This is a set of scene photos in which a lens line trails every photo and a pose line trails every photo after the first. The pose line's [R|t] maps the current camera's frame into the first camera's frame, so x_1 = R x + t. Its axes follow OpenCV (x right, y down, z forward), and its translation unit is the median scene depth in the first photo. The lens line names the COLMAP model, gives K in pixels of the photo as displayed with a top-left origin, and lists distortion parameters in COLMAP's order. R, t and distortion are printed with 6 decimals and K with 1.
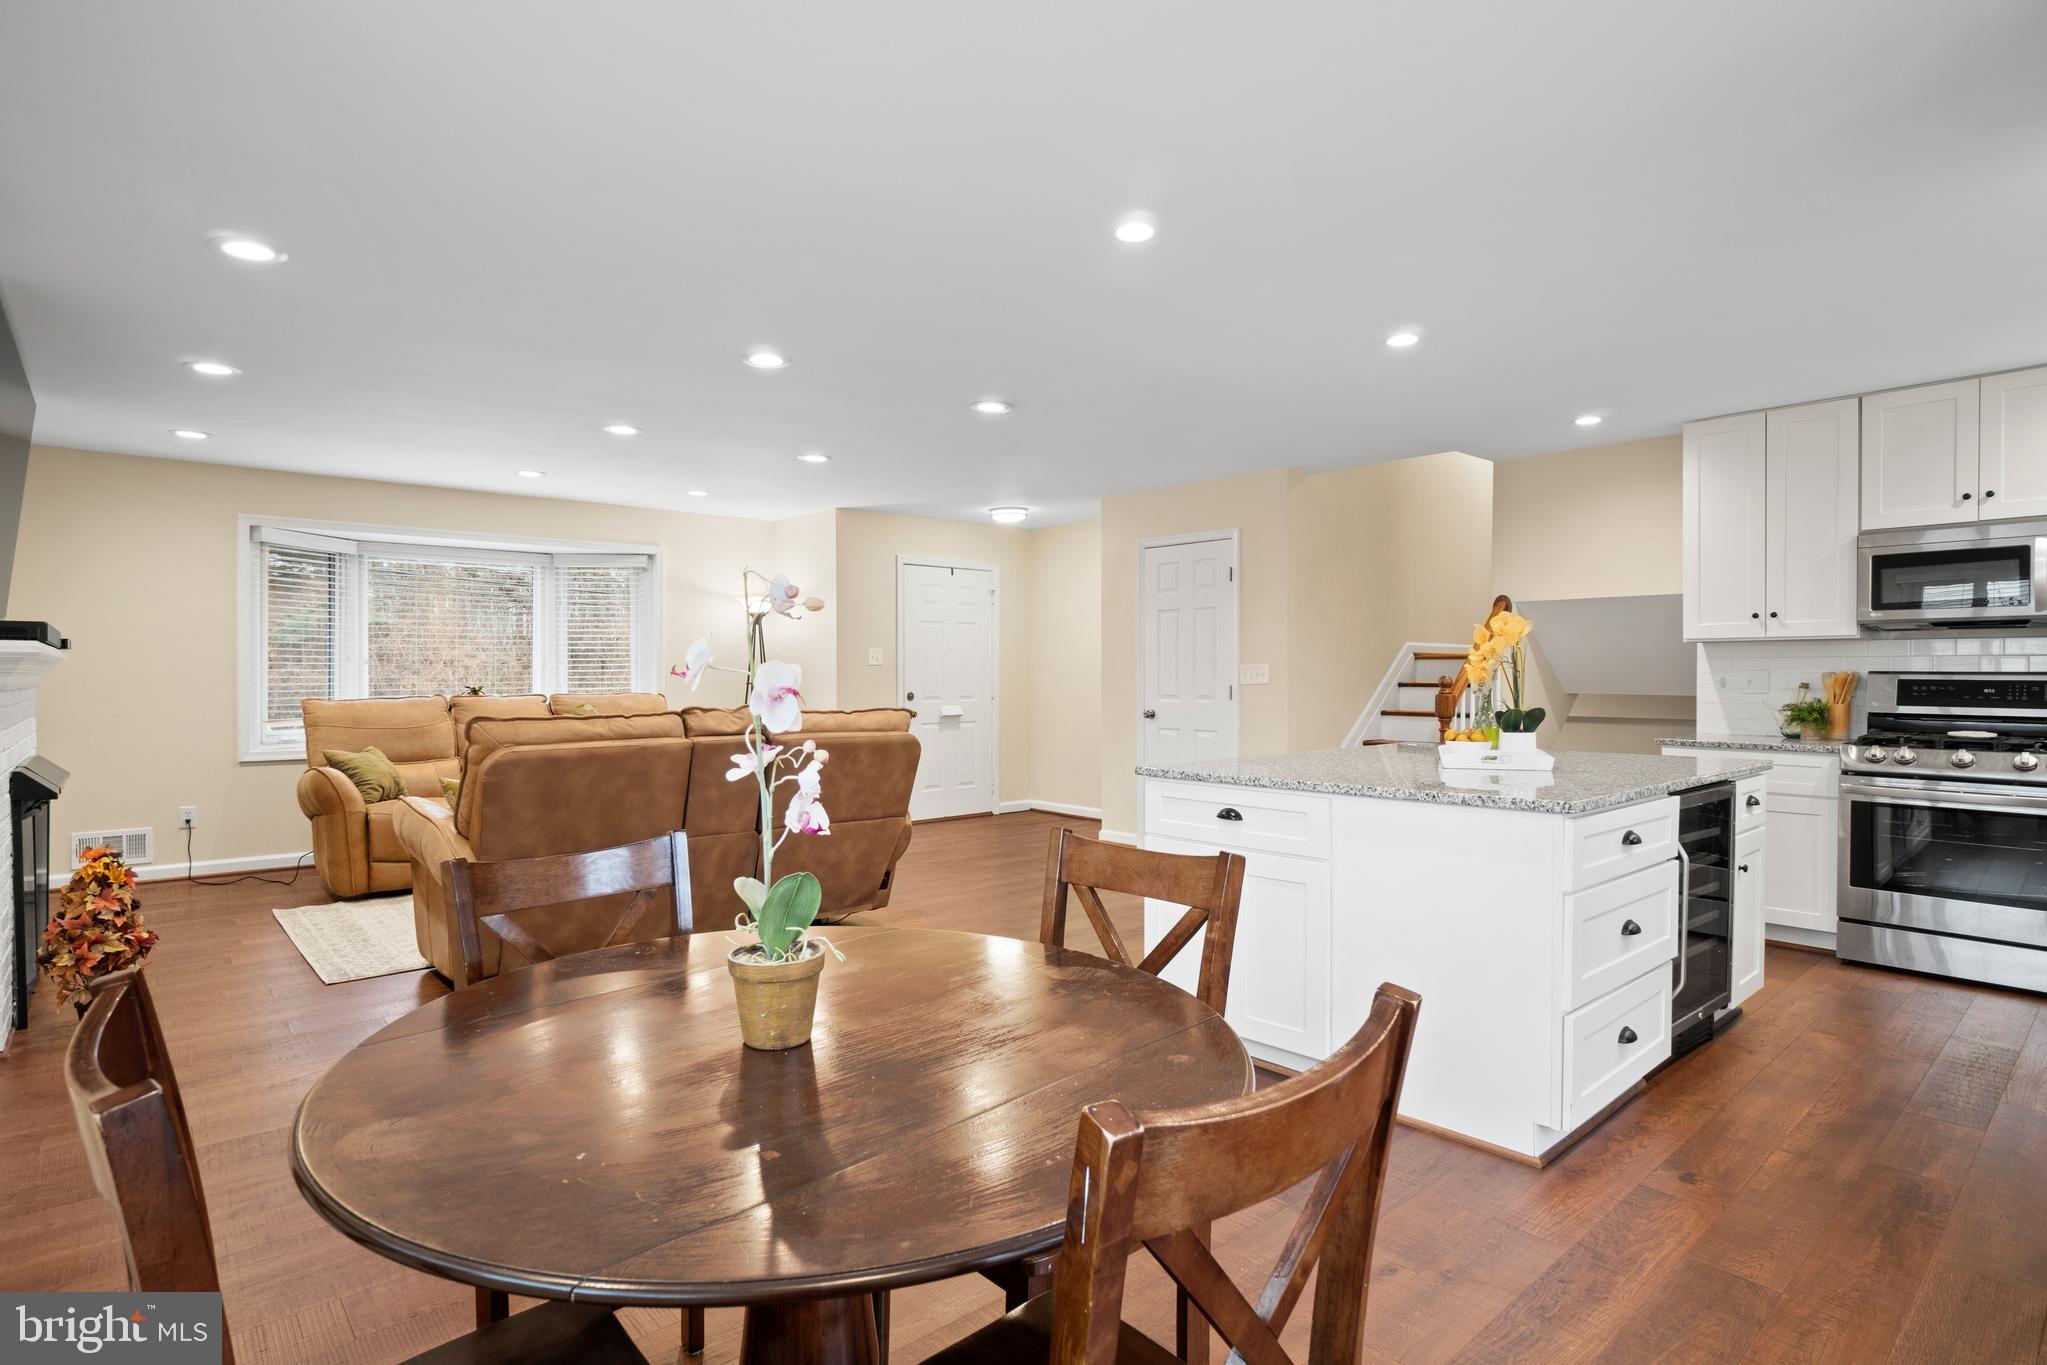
lens RADIAL K [[1071.0, 0, 1001.7], [0, 1071.0, 682.2], [0, 0, 1]] dist [-0.021624, 0.005005]
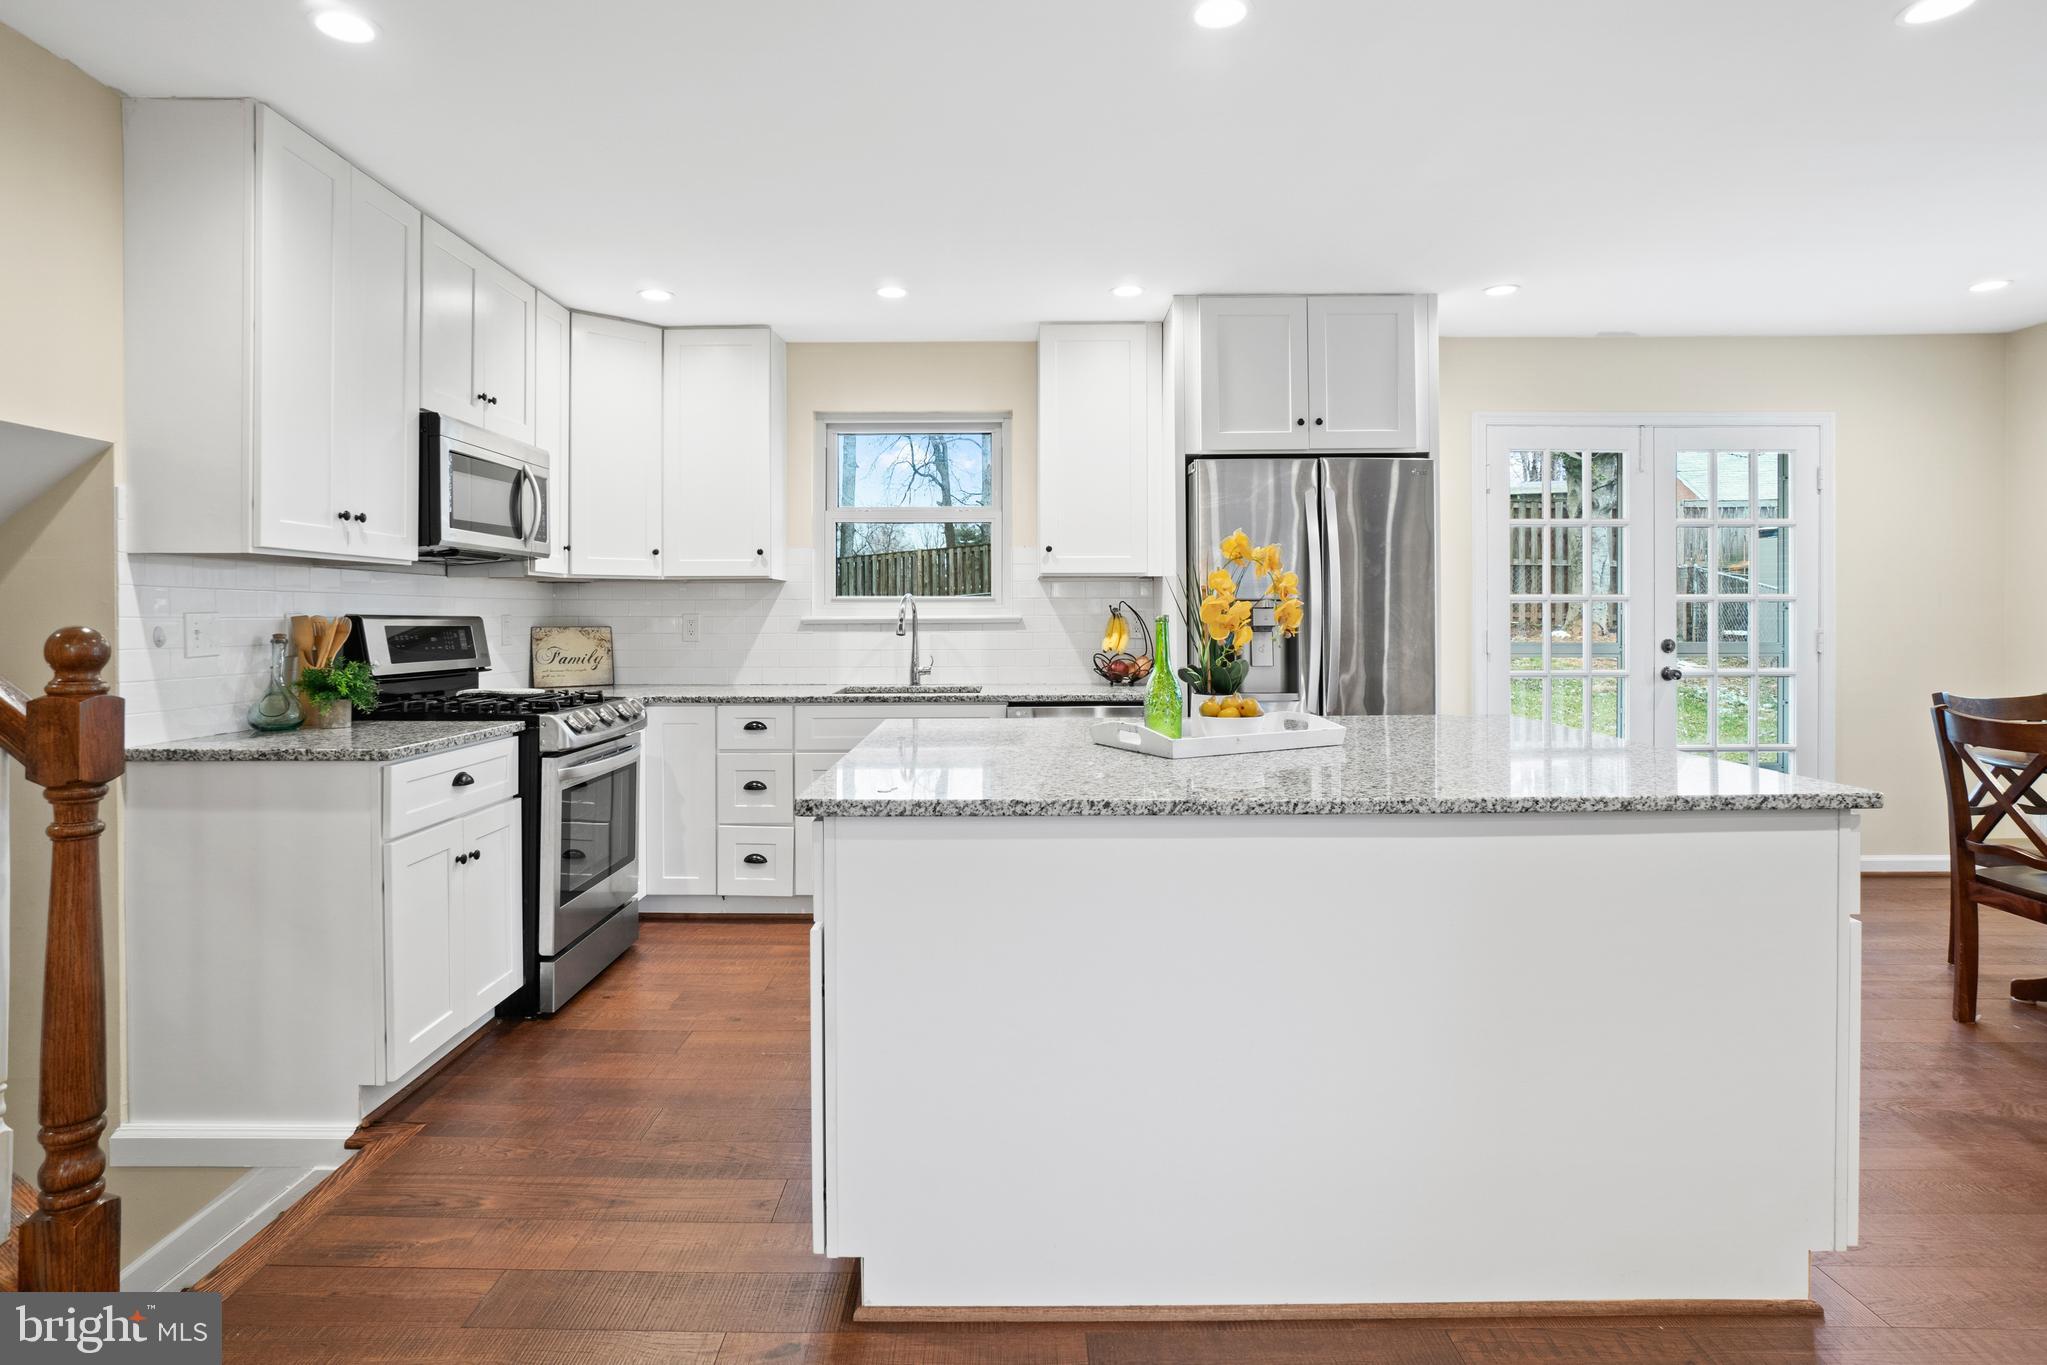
lens RADIAL K [[1071.0, 0, 1030.6], [0, 1071.0, 609.8], [0, 0, 1]] dist [-0.021624, 0.005005]
pose [[-0.757393, 0.006014, 0.652931, 0.052161], [0.010192, 0.999945, 0.002612, -0.008184], [-0.652879, 0.008633, -0.757413, 0.966593]]
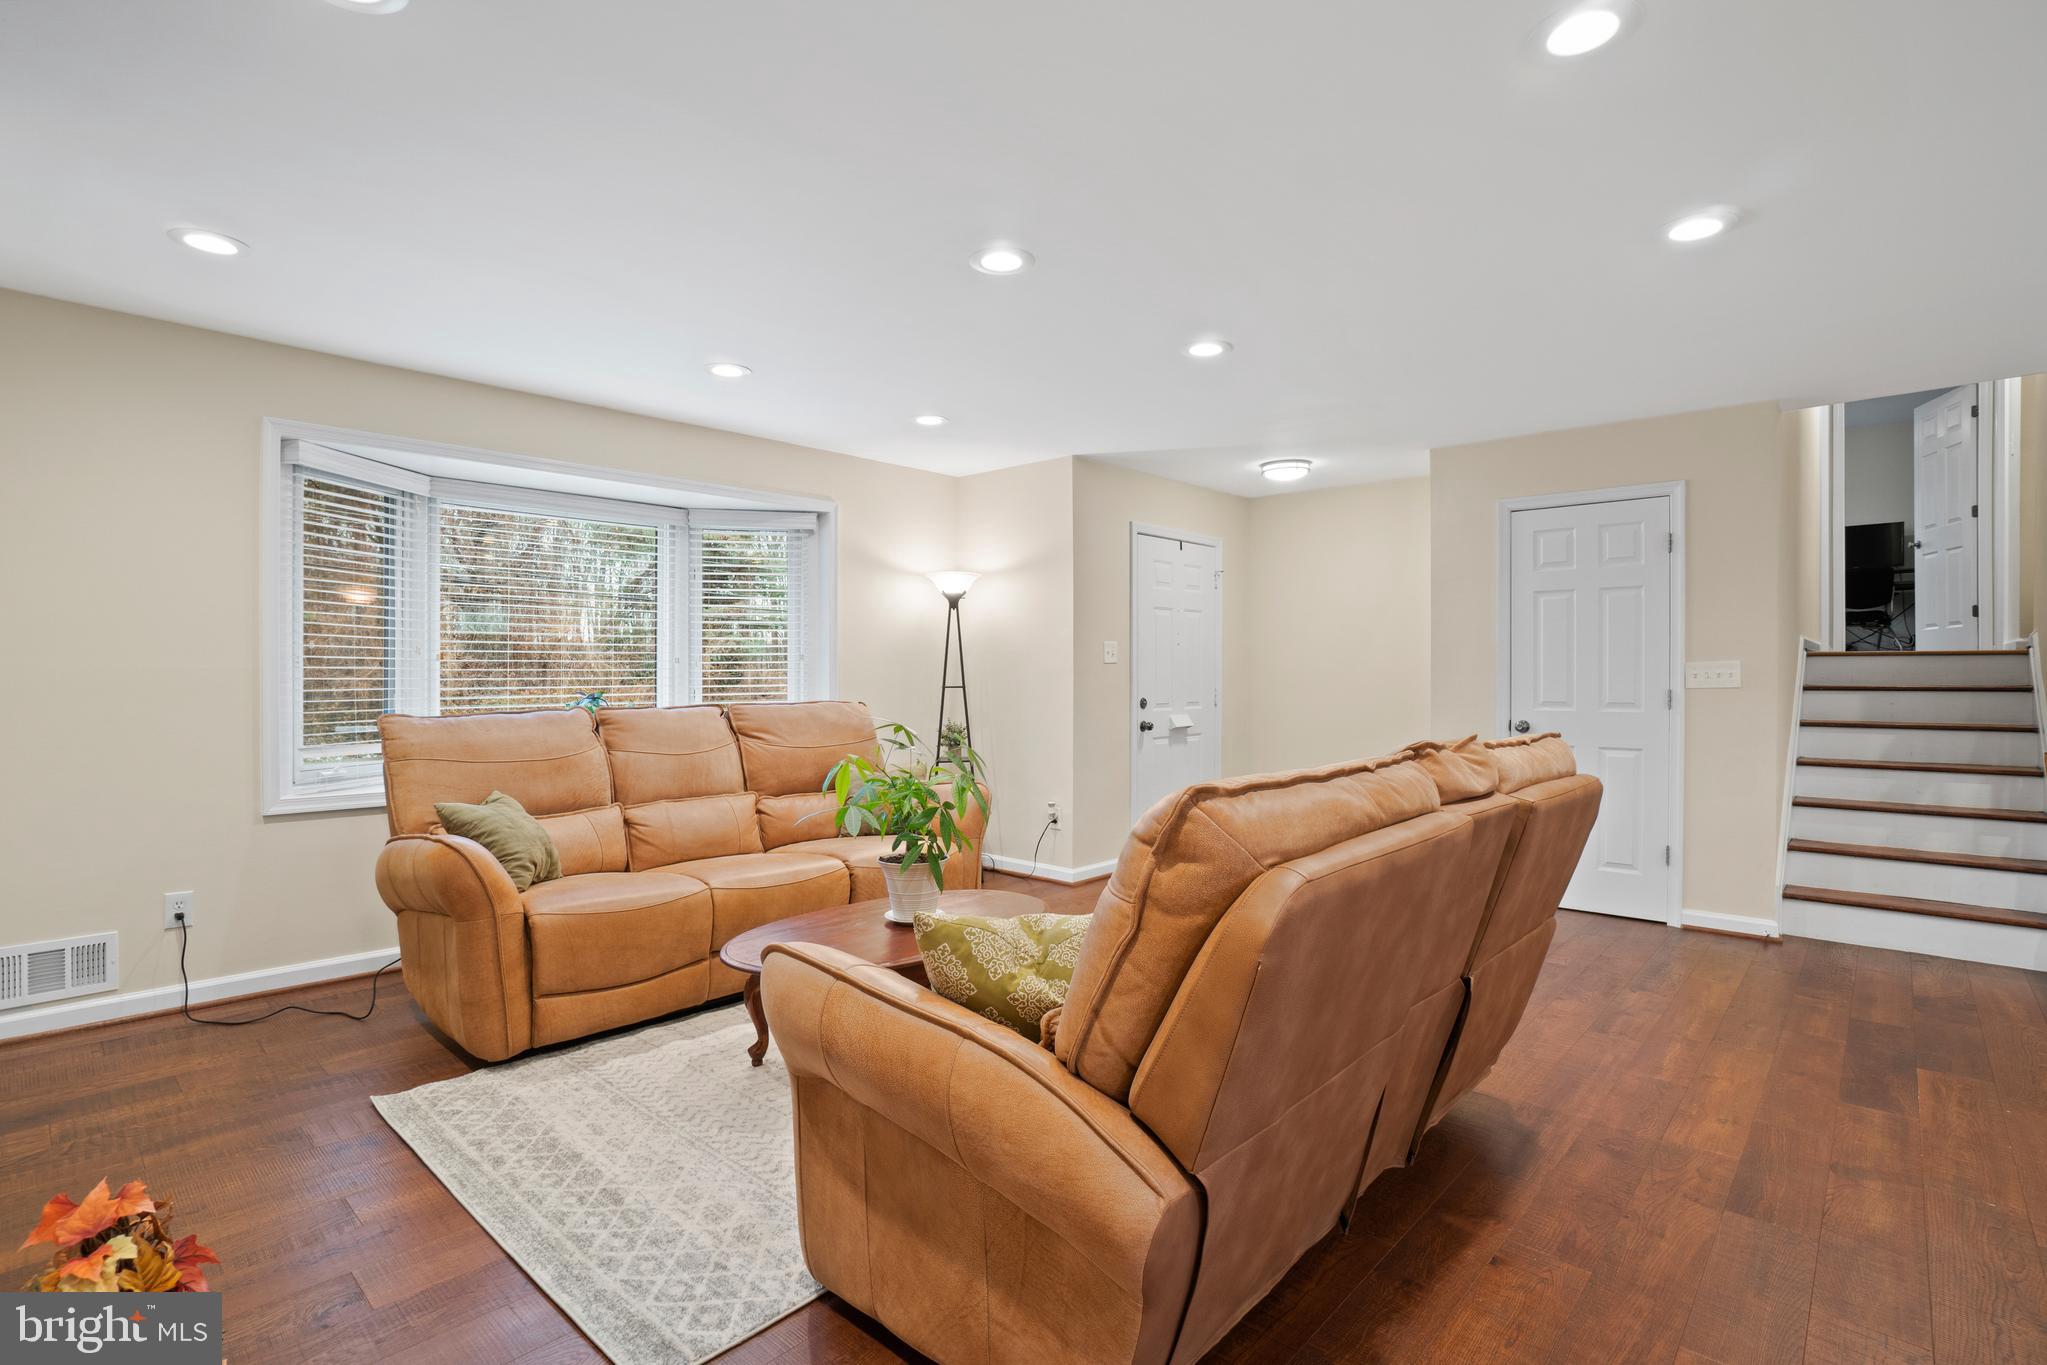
lens RADIAL K [[972.9, 0, 978.4], [0, 972.9, 684.8], [0, 0, 1]] dist [-0.031346, 0.005179]
pose [[0.994790, -0.000699, 0.101945, -0.375609], [0.000532, 0.999998, 0.001664, -0.002341], [-0.101946, -0.001601, 0.994789, 0.417795]]
